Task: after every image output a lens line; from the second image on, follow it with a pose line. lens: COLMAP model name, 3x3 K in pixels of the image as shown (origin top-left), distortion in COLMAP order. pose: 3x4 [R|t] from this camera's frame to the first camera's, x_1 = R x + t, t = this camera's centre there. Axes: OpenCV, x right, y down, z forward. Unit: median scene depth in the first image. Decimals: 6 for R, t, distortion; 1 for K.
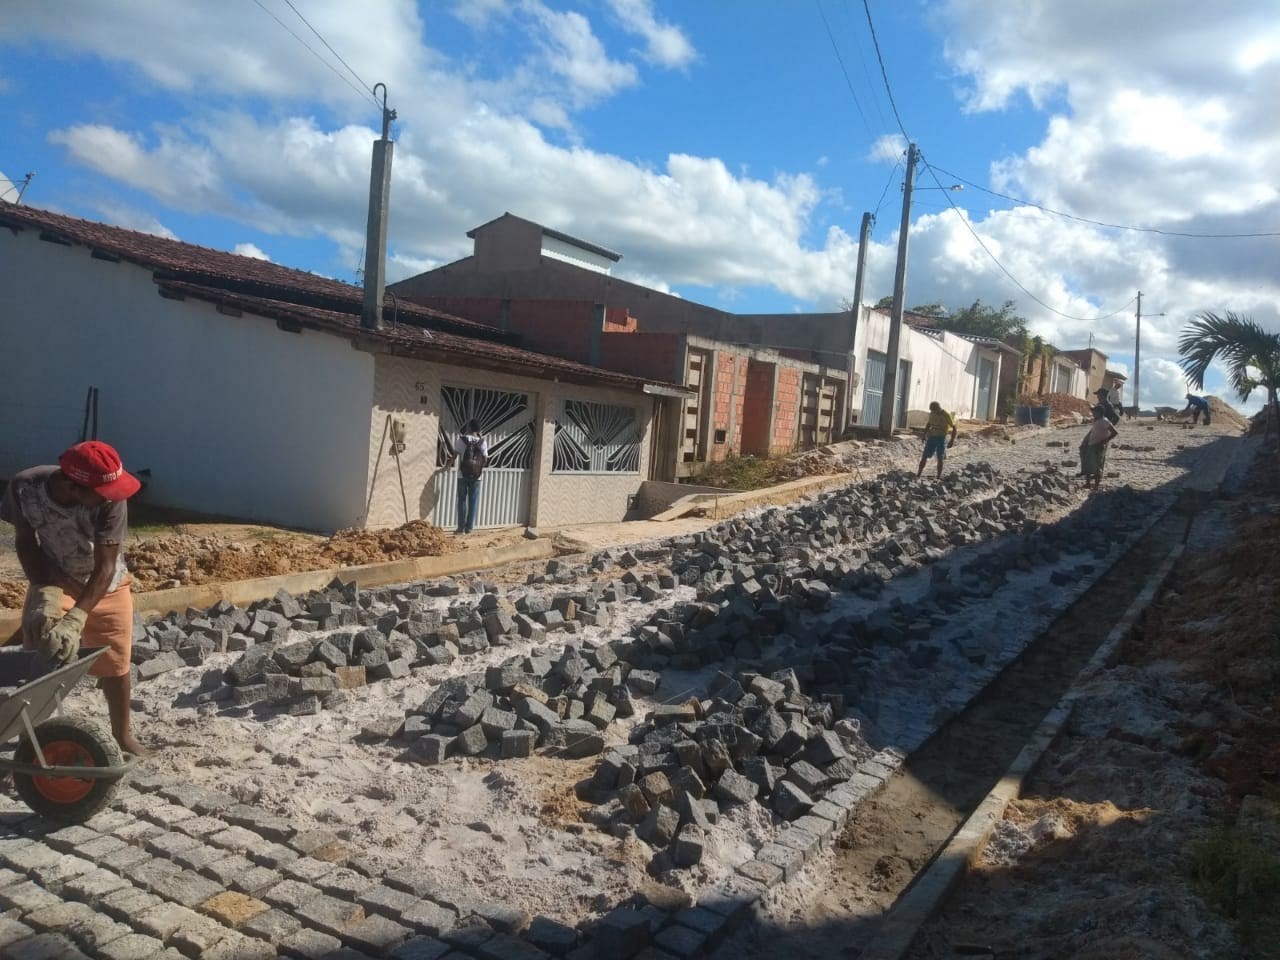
lens RADIAL K [[1000.4, 0, 642.2], [0, 1000.4, 484.8], [0, 0, 1]] dist [0.055349, -0.094857]
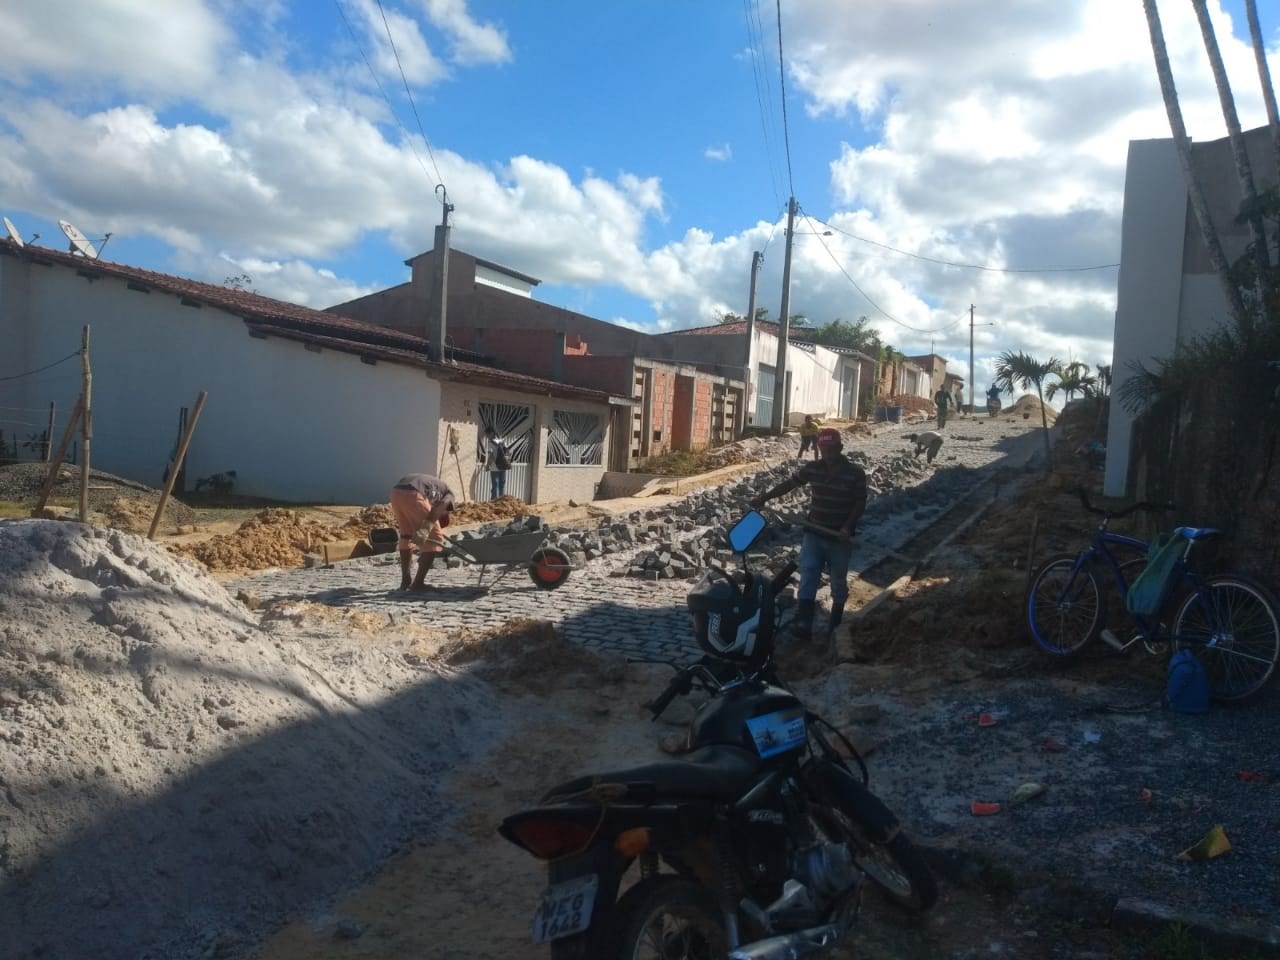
lens RADIAL K [[990.5, 0, 639.8], [0, 990.5, 504.2], [0, 0, 1]] dist [0.103535, -0.193601]
pose [[0.991021, -0.031361, 0.129976, -0.111376], [0.029251, 0.999408, 0.018112, 0.014352], [-0.130467, -0.014148, 0.991352, -0.247960]]
